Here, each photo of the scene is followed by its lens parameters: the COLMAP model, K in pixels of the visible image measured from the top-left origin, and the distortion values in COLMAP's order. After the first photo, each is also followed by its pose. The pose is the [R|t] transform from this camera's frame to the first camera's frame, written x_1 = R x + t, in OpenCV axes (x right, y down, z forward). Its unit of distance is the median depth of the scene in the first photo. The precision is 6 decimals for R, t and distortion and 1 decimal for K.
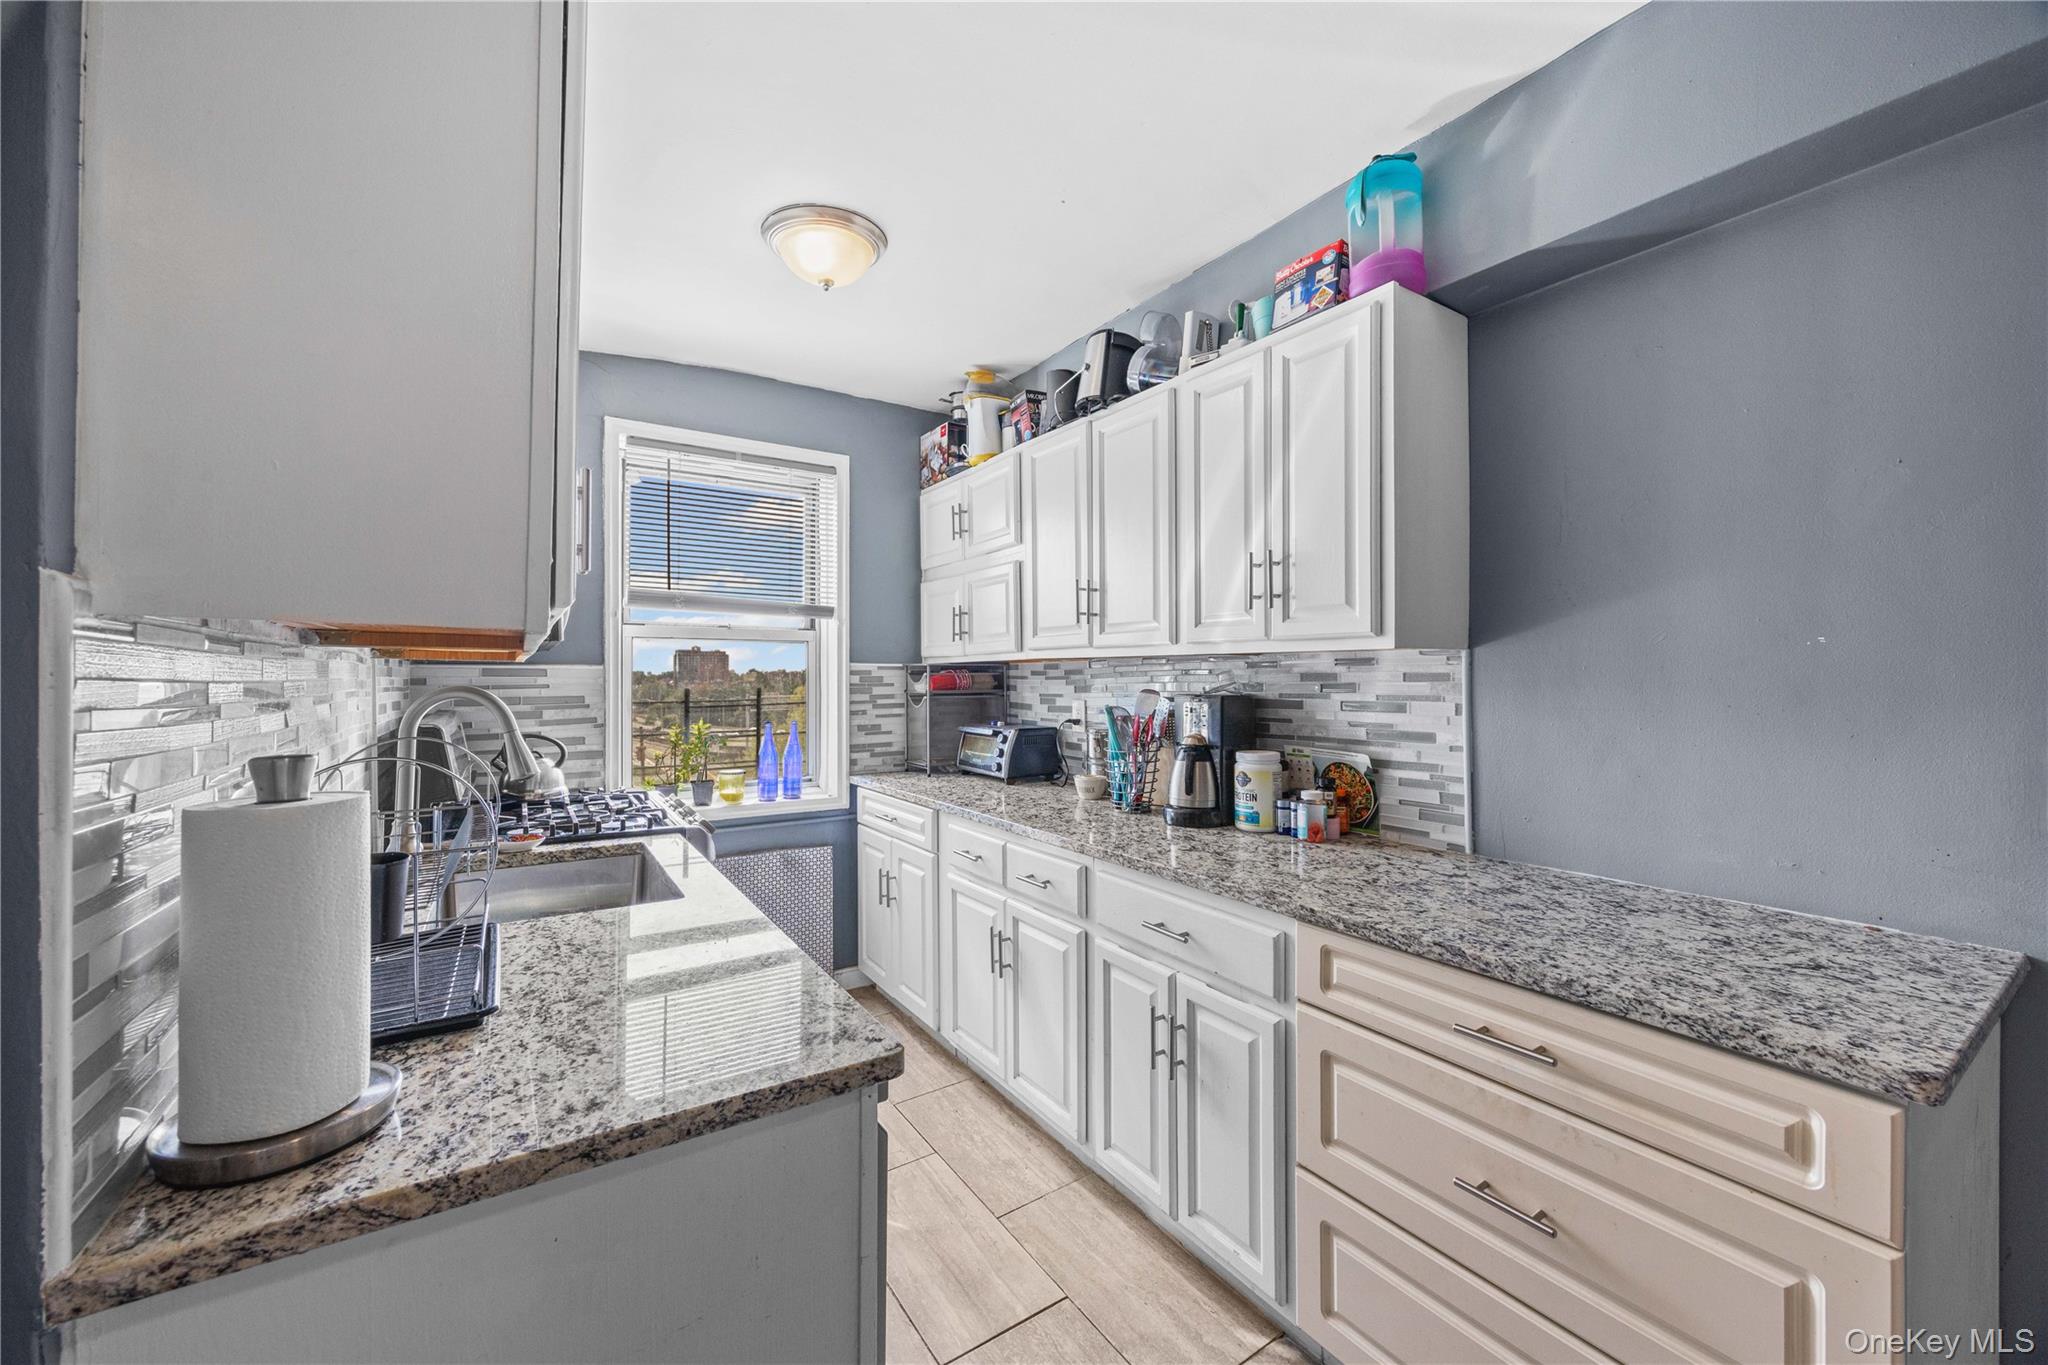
lens RADIAL K [[791.9, 0, 1030.4], [0, 791.9, 674.5], [0, 0, 1]] dist [-0.000908, -0.000094]
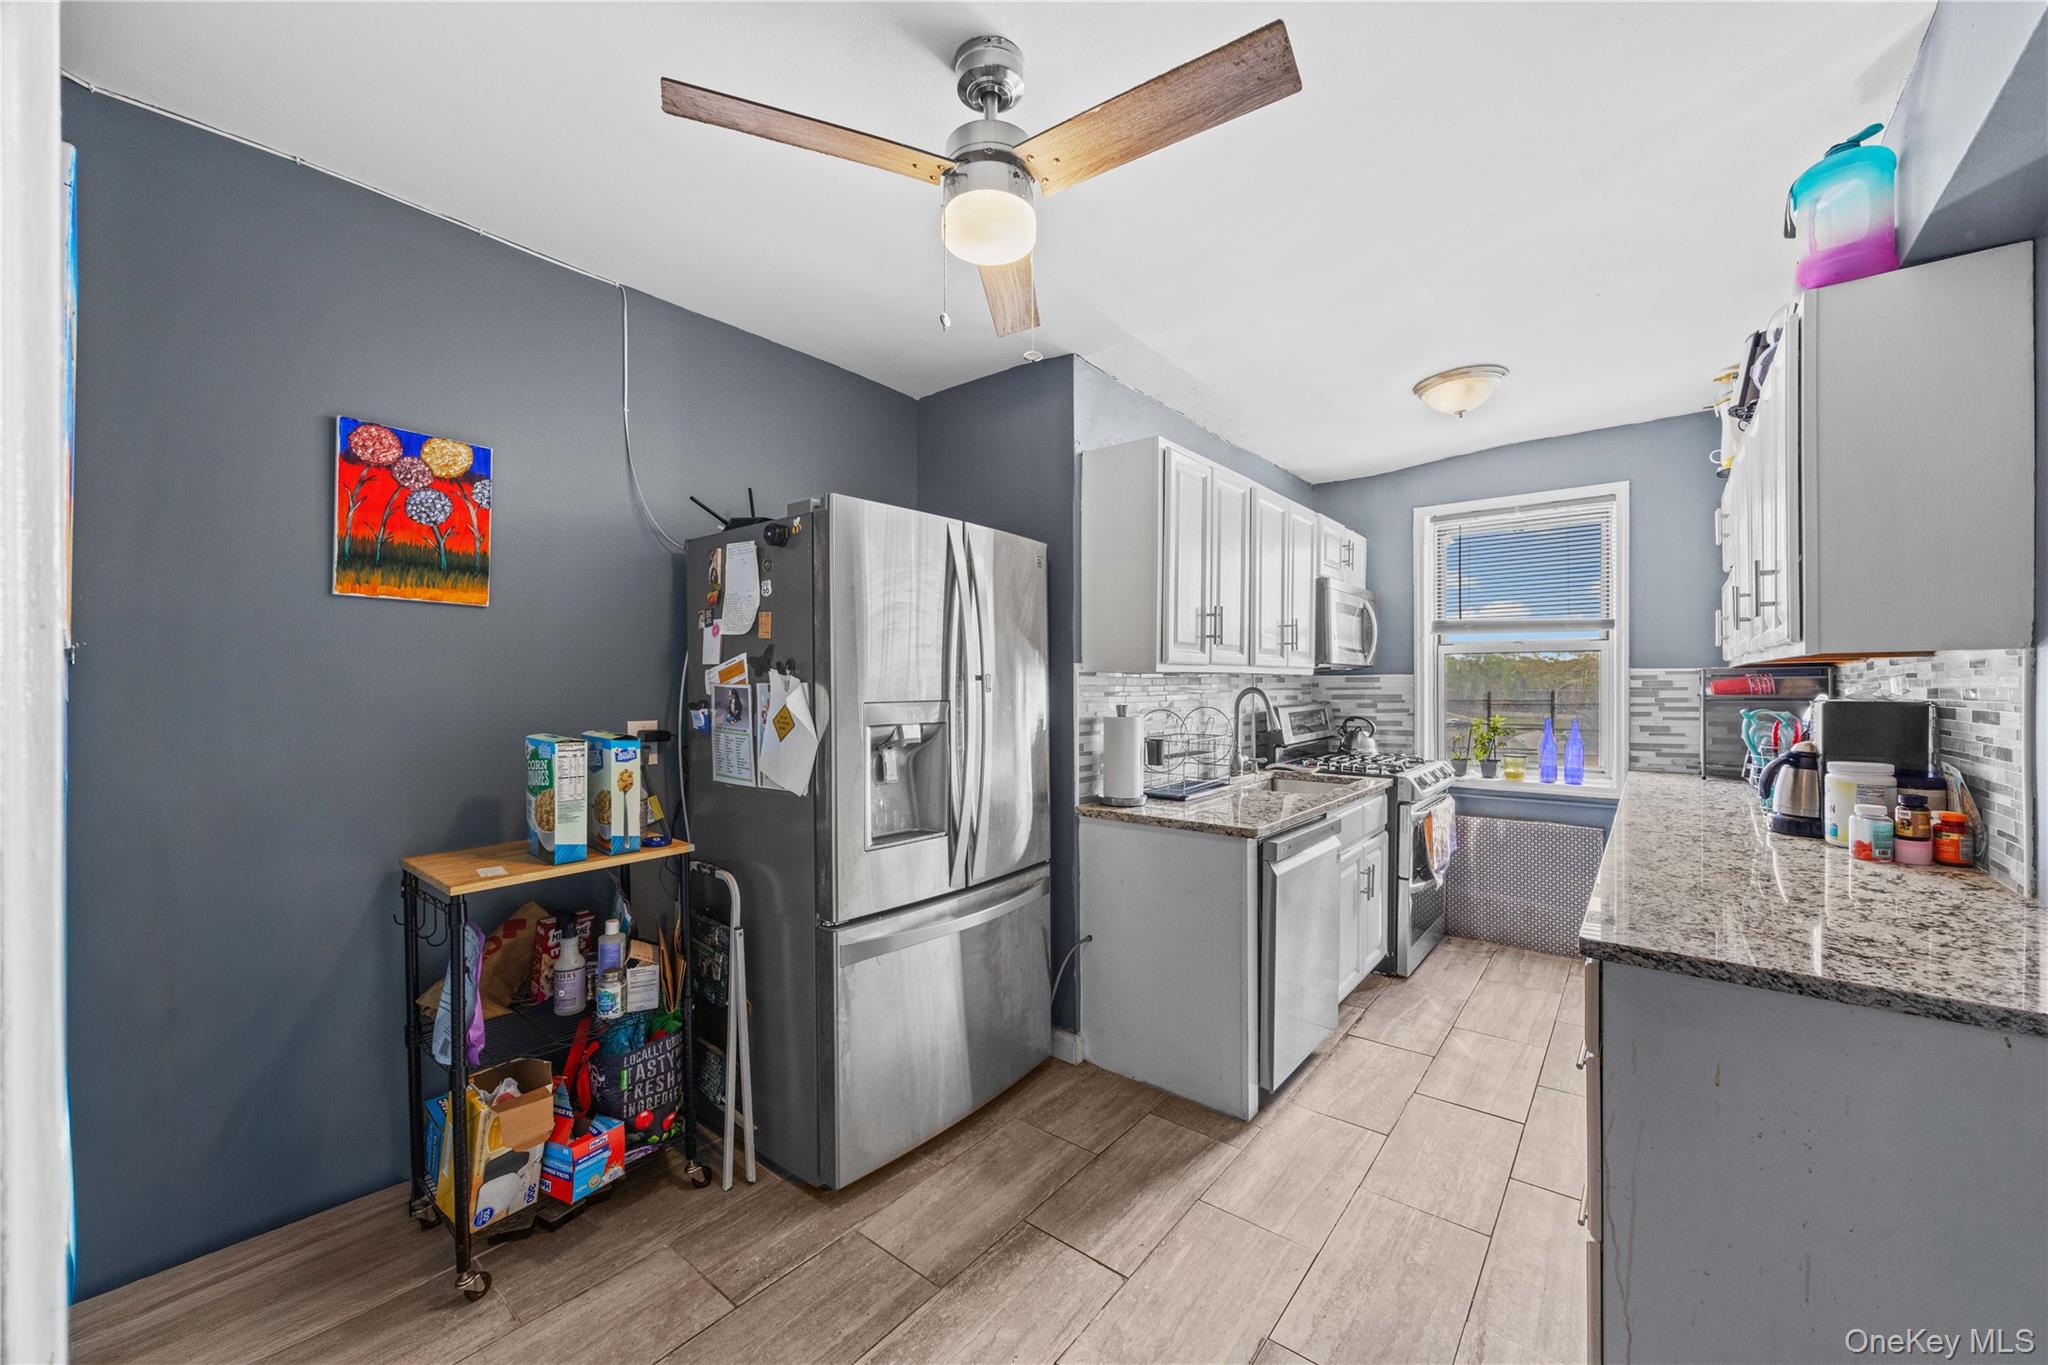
lens RADIAL K [[785.1, 0, 1026.8], [0, 785.1, 686.6], [0, 0, 1]] dist [-0.001226, -0.000043]
pose [[0.300495, 0.003174, -0.953778, 0.616474], [0.007723, 0.999954, 0.005760, -0.002796], [0.953752, -0.009097, 0.300457, -0.140482]]
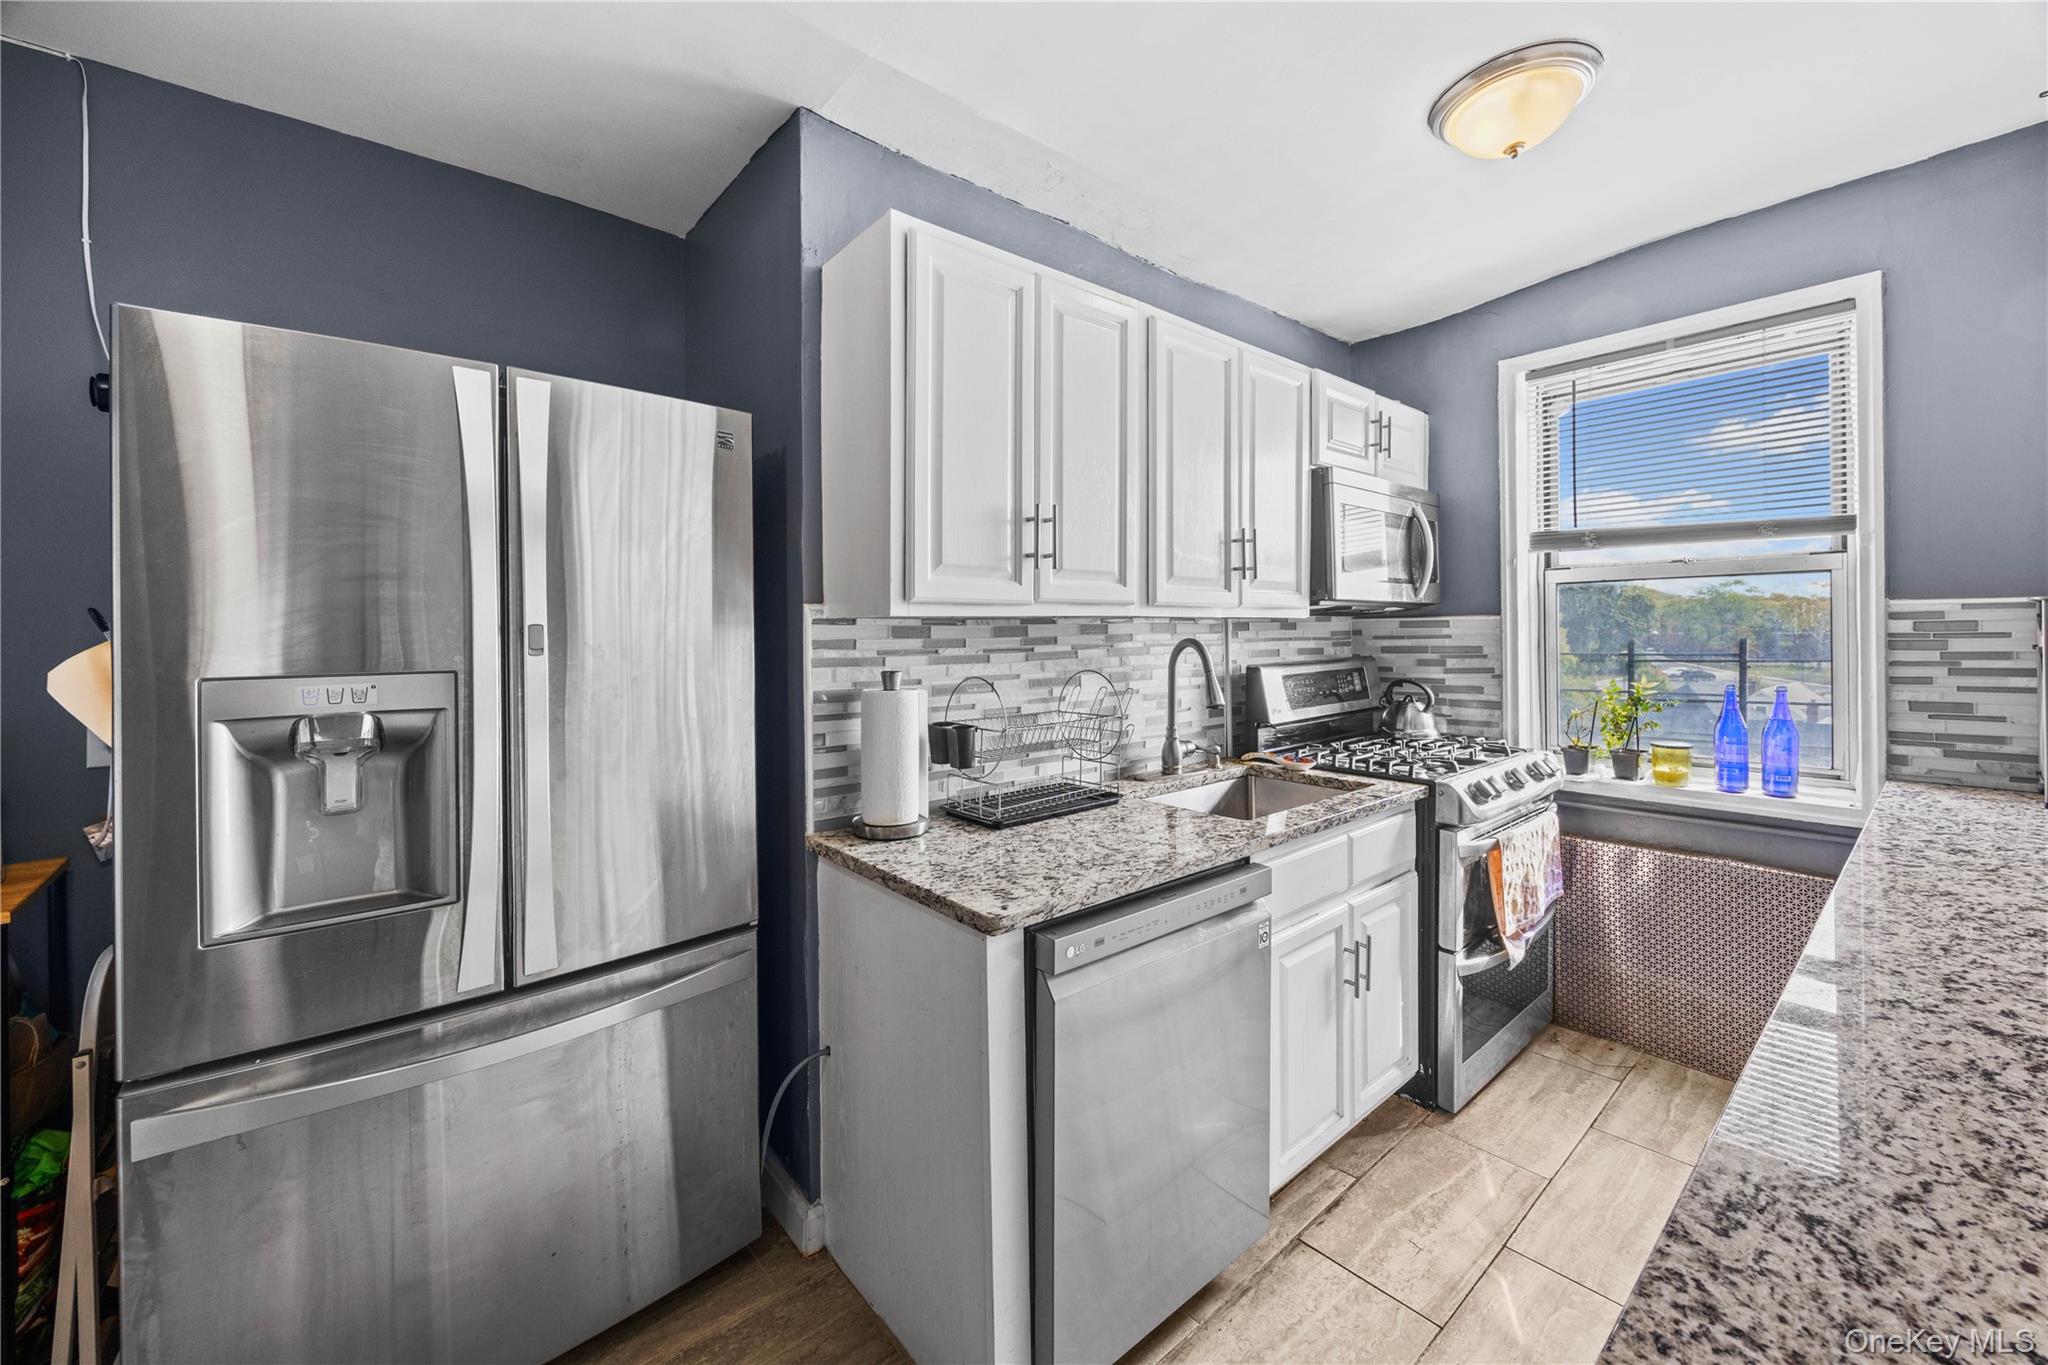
lens RADIAL K [[800.1, 0, 1018.3], [0, 800.1, 631.8], [0, 0, 1]] dist [-0.001934, -0.000268]
pose [[0.109889, -0.001041, -0.993943, 0.356063], [0.017039, 0.999854, 0.000837, -0.002118], [0.993798, -0.017027, 0.109890, 0.272104]]
